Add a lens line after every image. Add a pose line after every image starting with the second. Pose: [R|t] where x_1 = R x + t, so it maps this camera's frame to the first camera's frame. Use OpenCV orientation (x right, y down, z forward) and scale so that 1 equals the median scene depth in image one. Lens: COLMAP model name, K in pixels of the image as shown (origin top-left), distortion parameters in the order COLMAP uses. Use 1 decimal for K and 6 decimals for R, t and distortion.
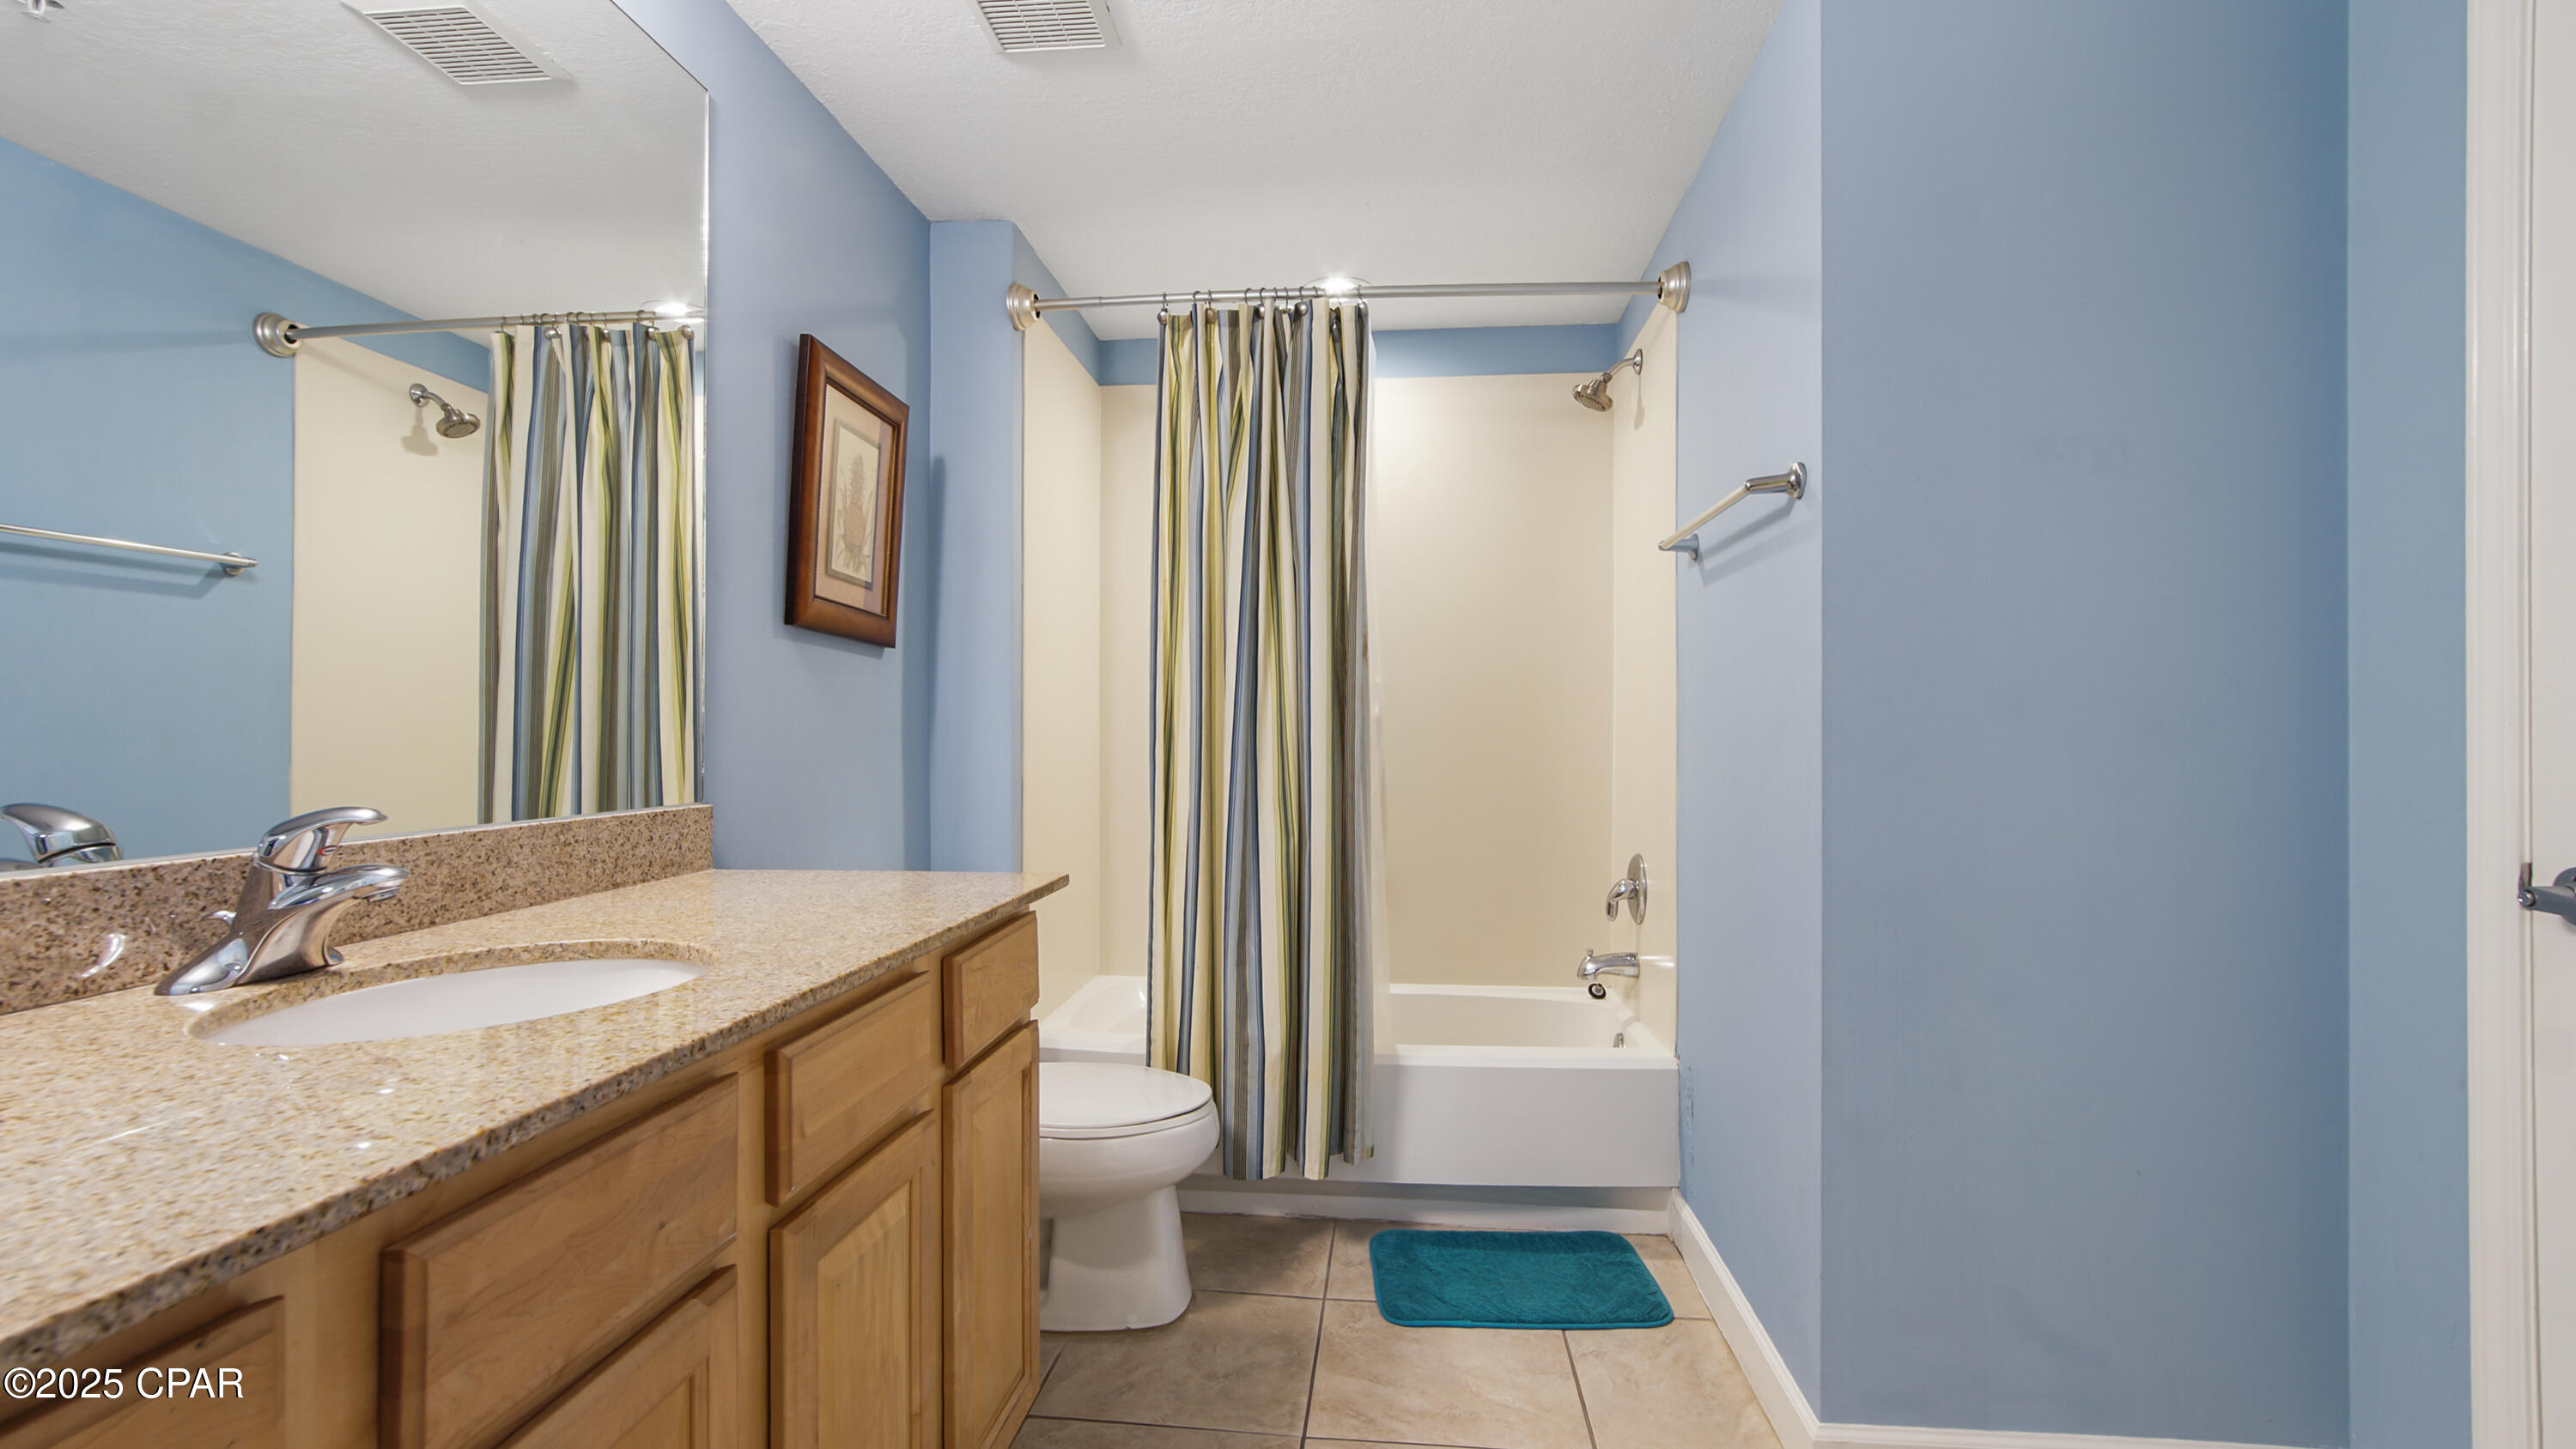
lens RADIAL K [[1167.3, 0, 1295.4], [0, 1167.3, 755.3], [0, 0, 1]] dist [-0.000727, 0.000146]
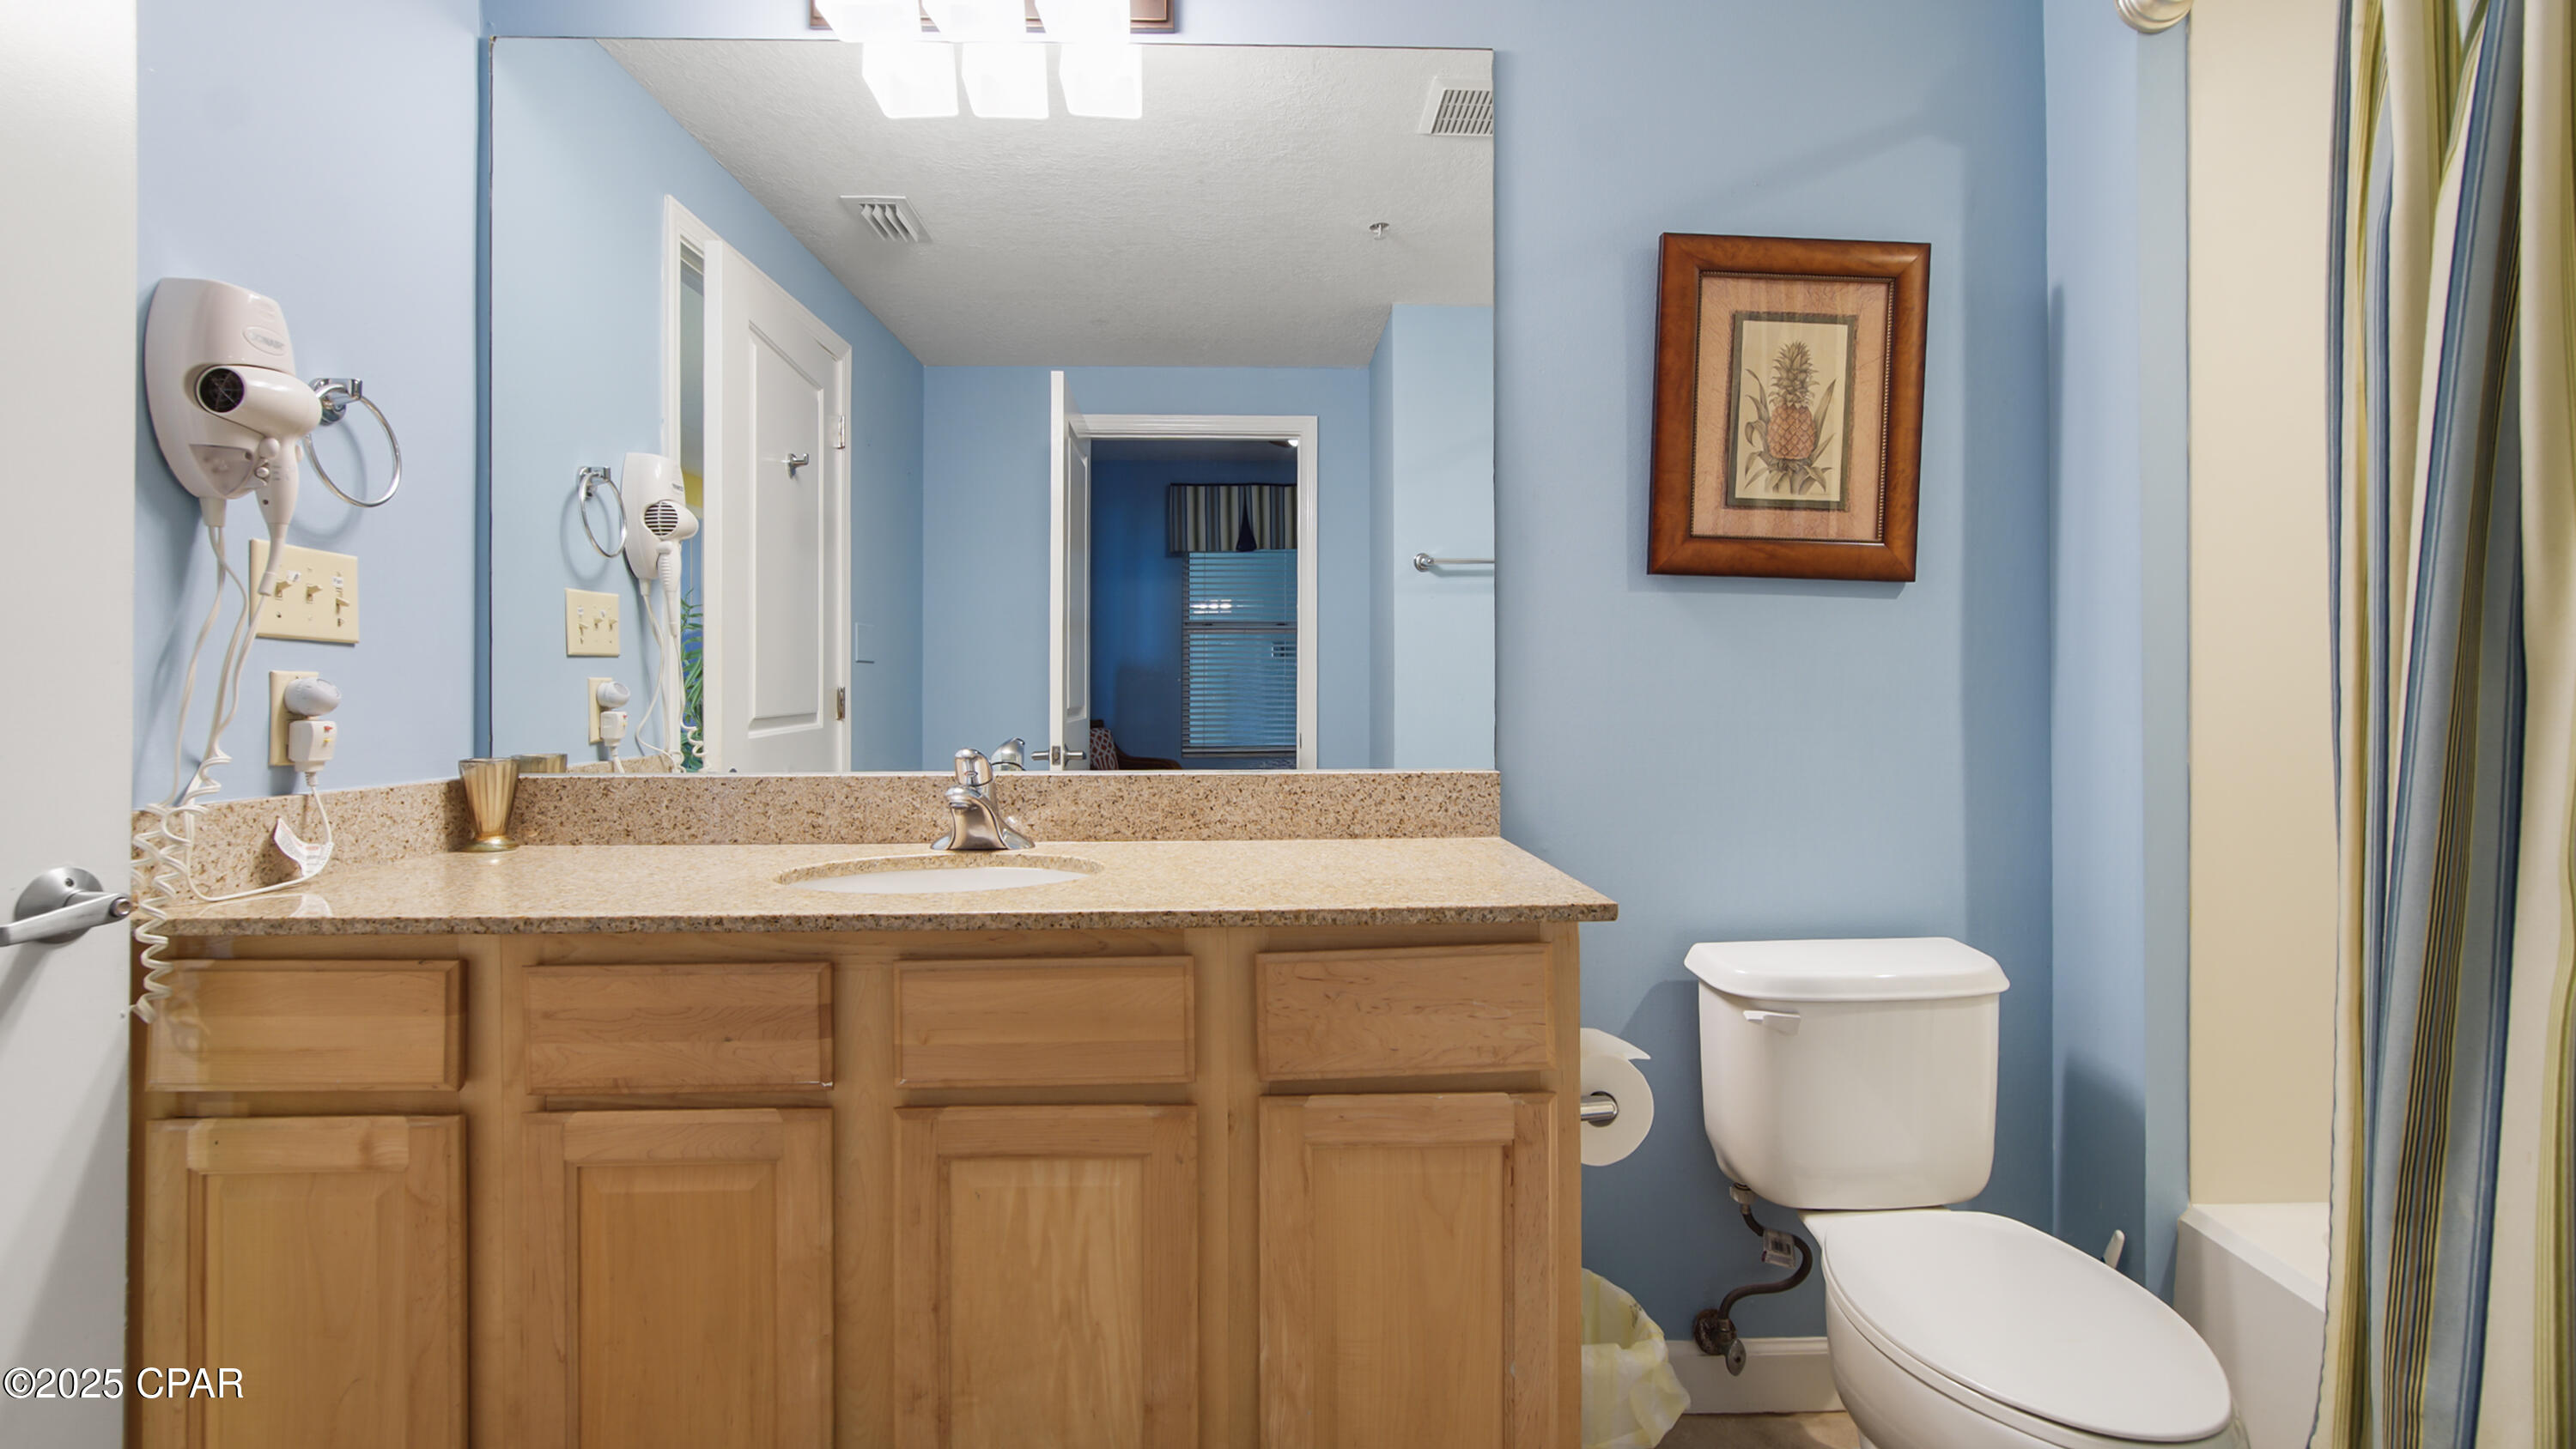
lens RADIAL K [[1204.2, 0, 1286.6], [0, 1204.2, 697.9], [0, 0, 1]] dist [-0.003963, 0.000911]
pose [[0.118912, 0.007754, -0.992874, 0.585226], [-0.017335, 0.999833, 0.005732, -0.027163], [0.992753, 0.016530, 0.119027, 0.845354]]
